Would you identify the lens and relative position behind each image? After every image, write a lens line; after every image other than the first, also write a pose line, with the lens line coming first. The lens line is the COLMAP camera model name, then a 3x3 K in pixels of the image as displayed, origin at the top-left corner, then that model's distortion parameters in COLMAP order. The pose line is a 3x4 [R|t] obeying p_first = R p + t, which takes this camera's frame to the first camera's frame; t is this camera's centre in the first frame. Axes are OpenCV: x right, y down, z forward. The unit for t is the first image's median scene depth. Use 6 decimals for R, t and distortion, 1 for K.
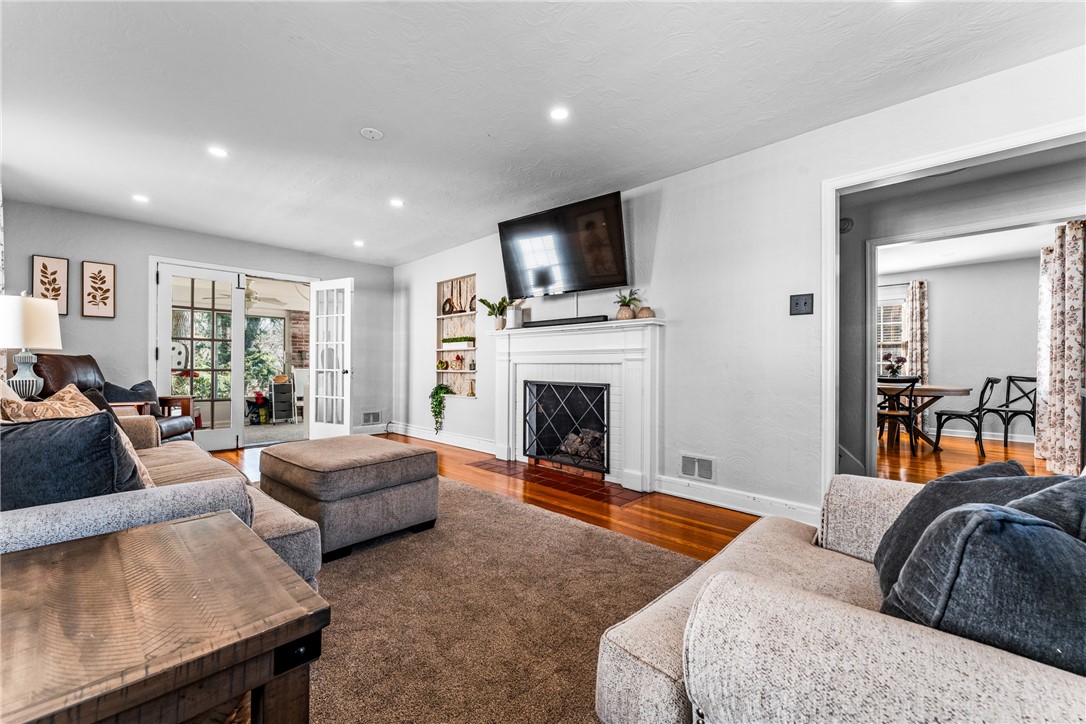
lens RADIAL K [[434.7, 0, 540.4], [0, 434.7, 364.4], [0, 0, 1]] dist [0.003573, 0.000327]
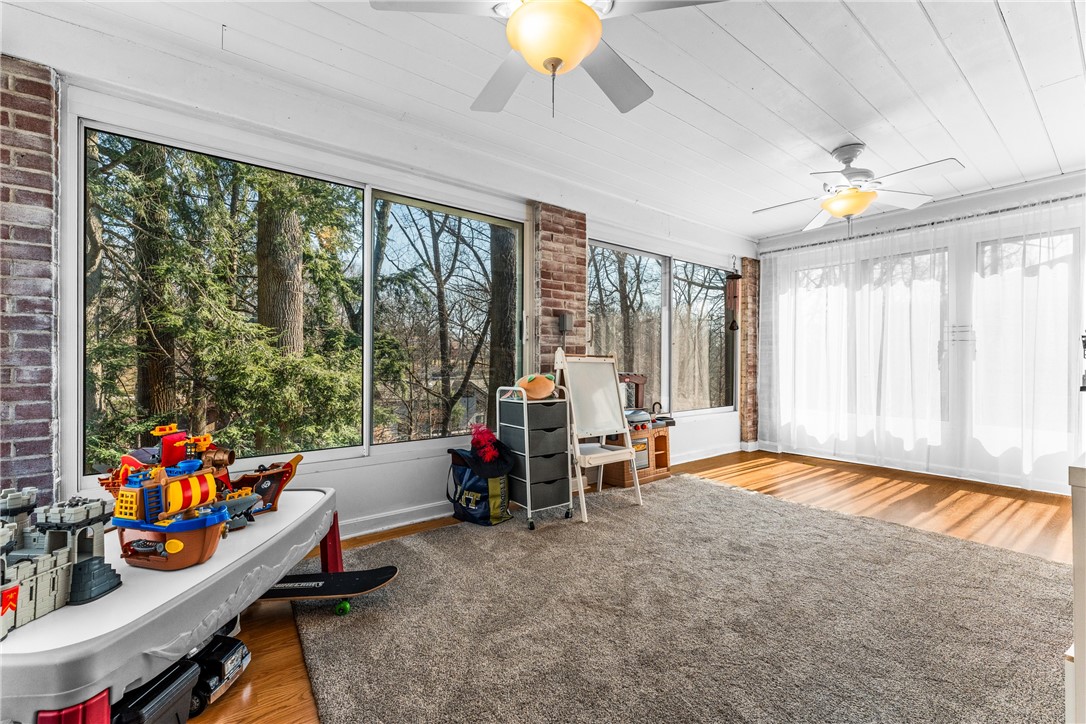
lens RADIAL K [[434.7, 0, 541.3], [0, 434.7, 362.2], [0, 0, 1]] dist [0.003573, 0.000327]
pose [[0.985158, 0.000321, -0.171652, -0.551839], [0.000540, 0.999987, 0.004972, 0.012973], [0.171652, -0.004991, 0.985145, 0.684164]]
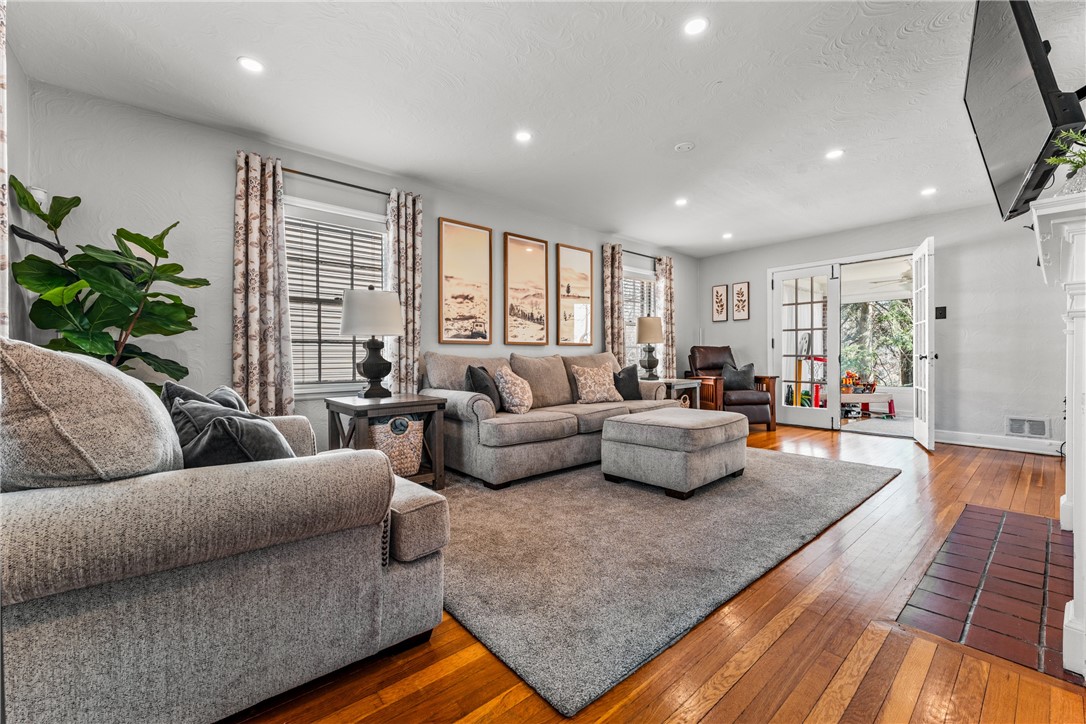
lens RADIAL K [[434.7, 0, 538.9], [0, 434.7, 359.1], [0, 0, 1]] dist [0.003573, 0.000327]
pose [[-0.097323, 0.001955, -0.995251, 0.430346], [0.008276, 0.999965, 0.001155, 0.013777], [0.995218, -0.008124, -0.097336, 0.387317]]
